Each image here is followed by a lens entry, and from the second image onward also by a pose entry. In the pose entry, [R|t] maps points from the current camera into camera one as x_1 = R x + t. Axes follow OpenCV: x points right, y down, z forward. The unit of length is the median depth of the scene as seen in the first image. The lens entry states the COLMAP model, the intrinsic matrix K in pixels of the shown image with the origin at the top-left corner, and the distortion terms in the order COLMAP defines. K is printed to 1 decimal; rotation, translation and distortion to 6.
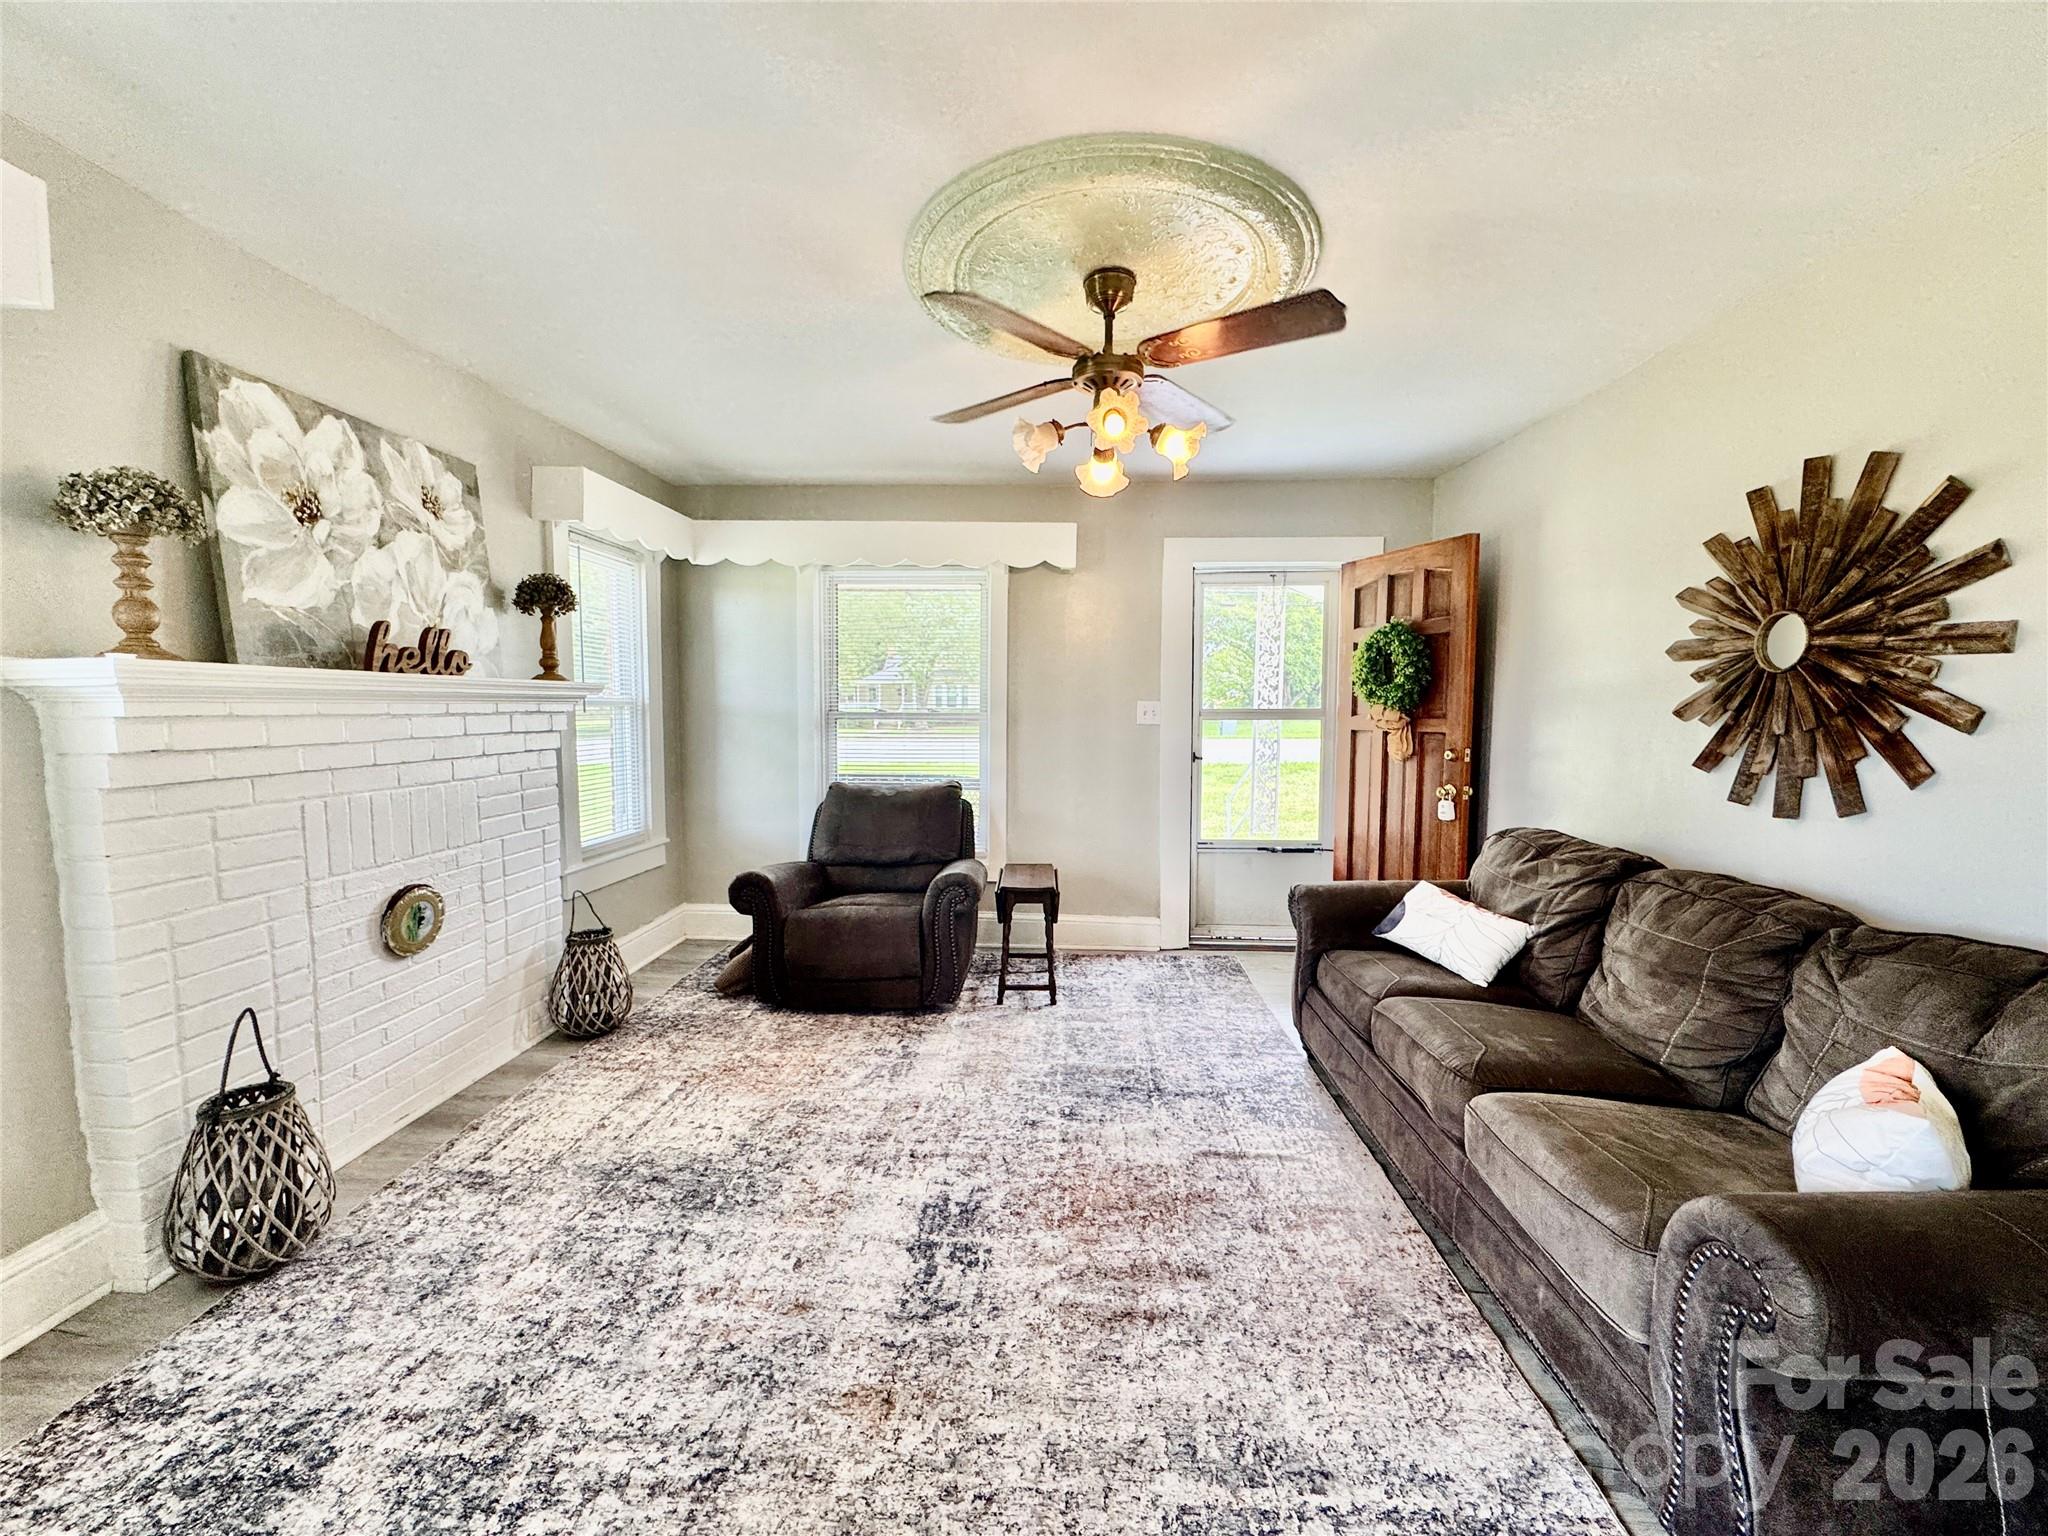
lens RADIAL K [[823.1, 0, 1025.7], [0, 823.1, 766.1], [0, 0, 1]] dist [-0.000168, -0.000053]
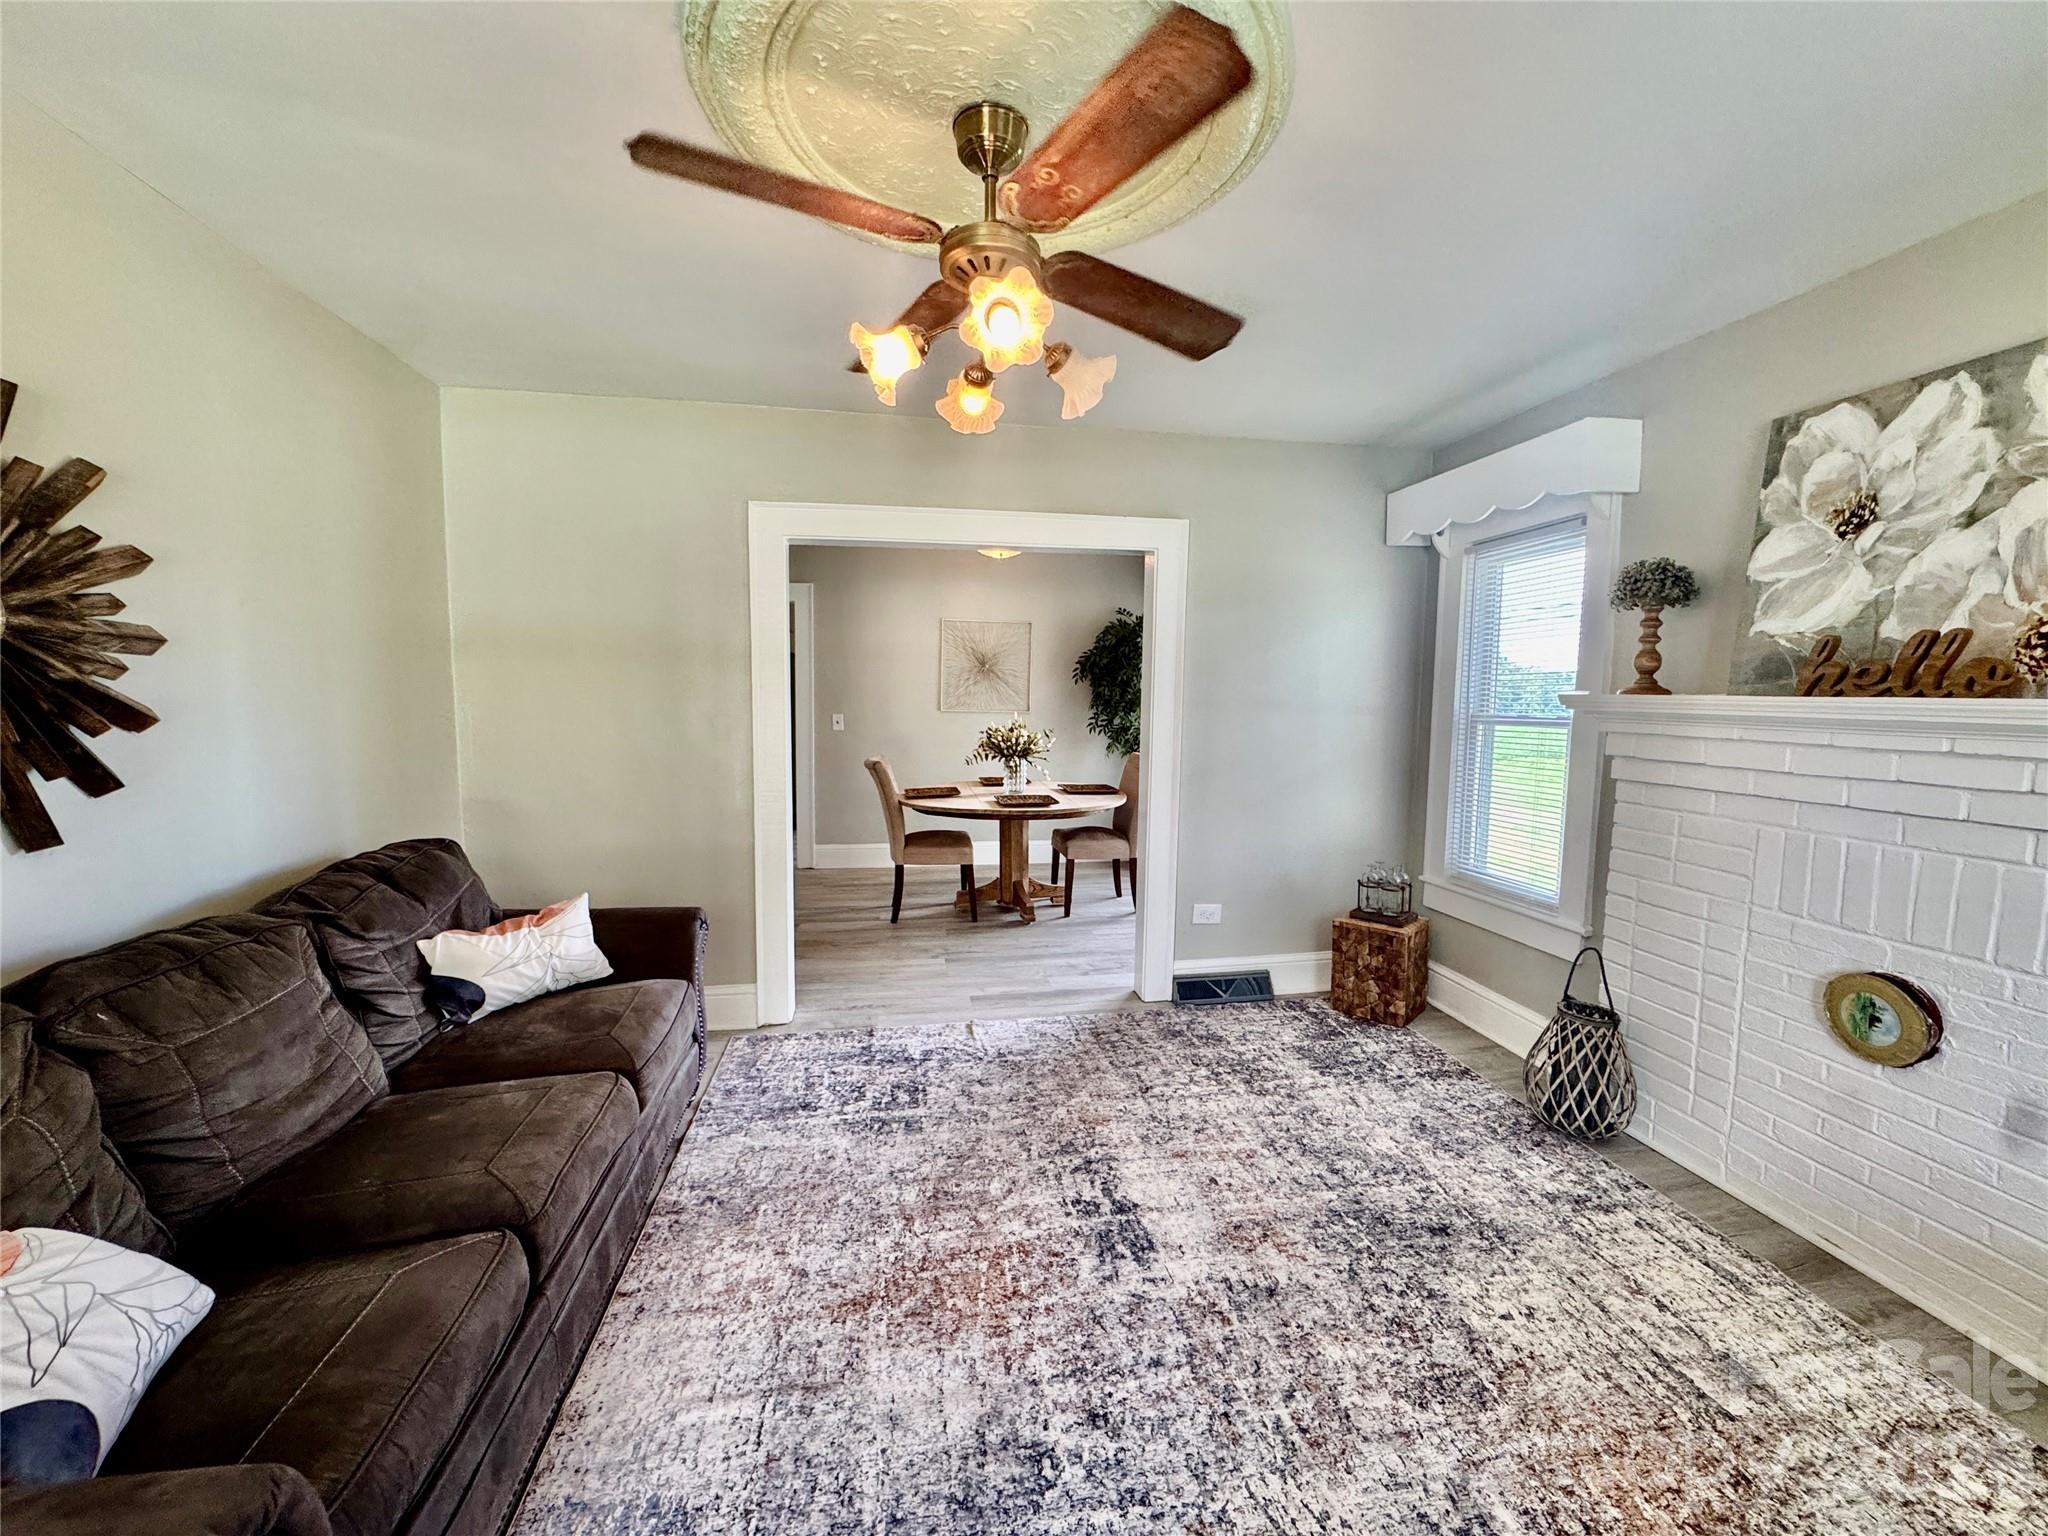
lens RADIAL K [[823.1, 0, 1025.7], [0, 823.1, 766.1], [0, 0, 1]] dist [-0.000168, -0.000053]
pose [[-0.977169, -0.000825, -0.212463, 0.199224], [-0.035879, 0.986272, 0.161185, -0.143712], [0.209413, 0.165128, -0.963784, 1.591691]]
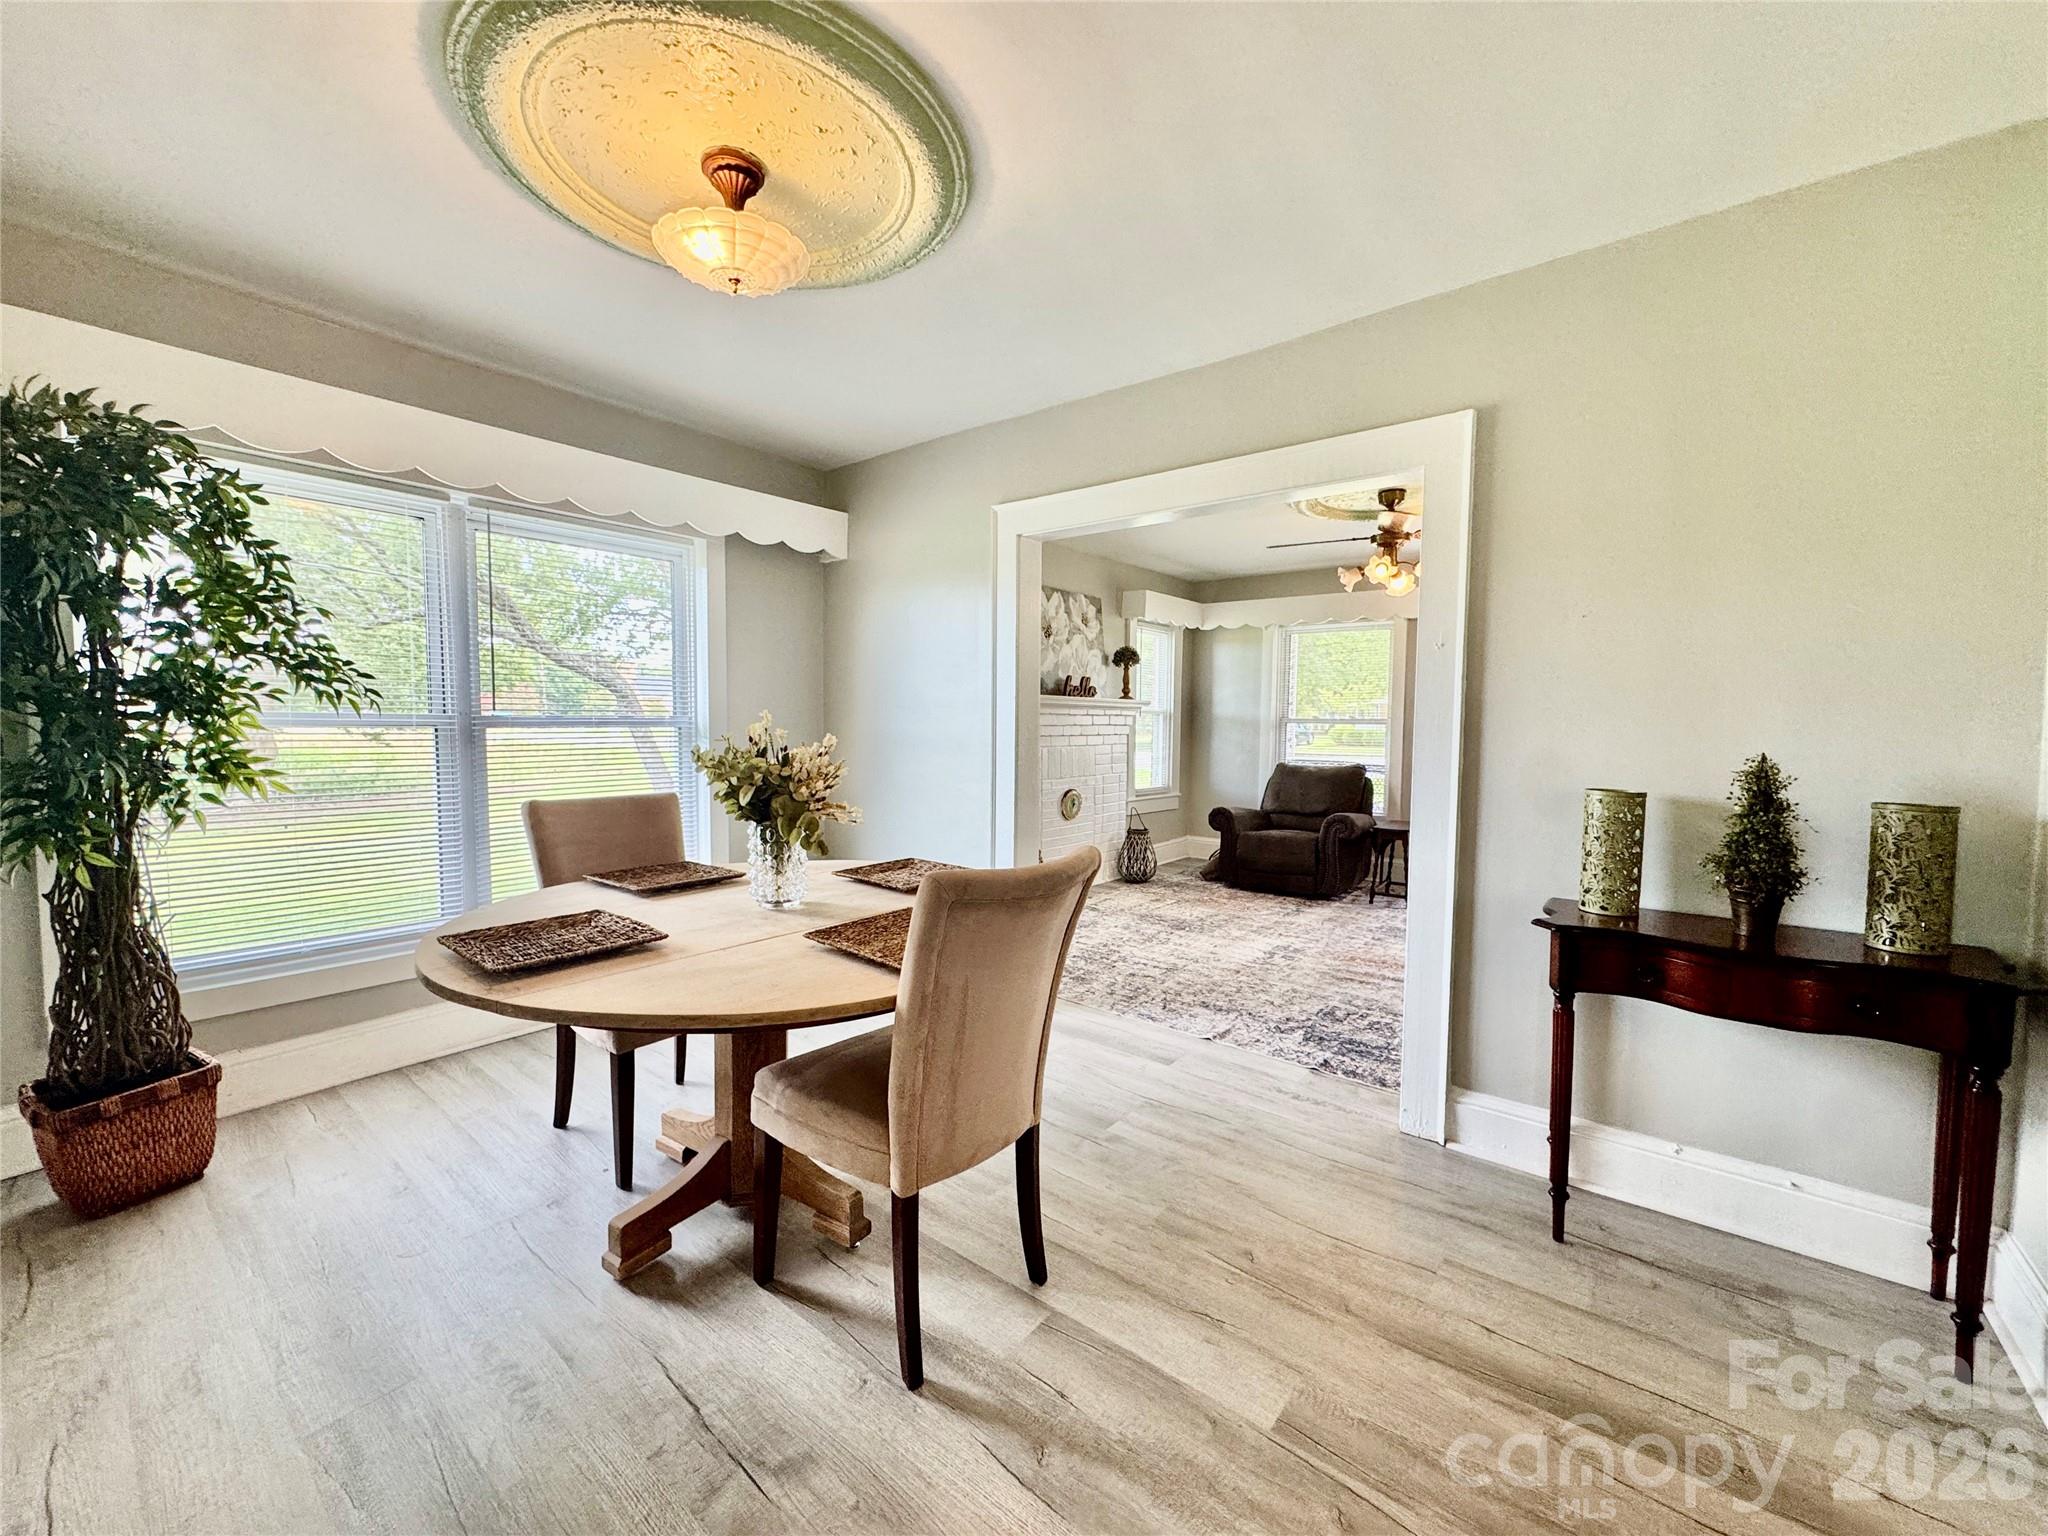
lens RADIAL K [[823.1, 0, 1025.7], [0, 823.1, 766.1], [0, 0, 1]] dist [-0.000168, -0.000053]
pose [[0.815911, 0.034778, -0.577131, 0.489249], [-0.048859, 0.998766, -0.008888, 0.111680], [0.576109, 0.035450, 0.816603, -0.984395]]
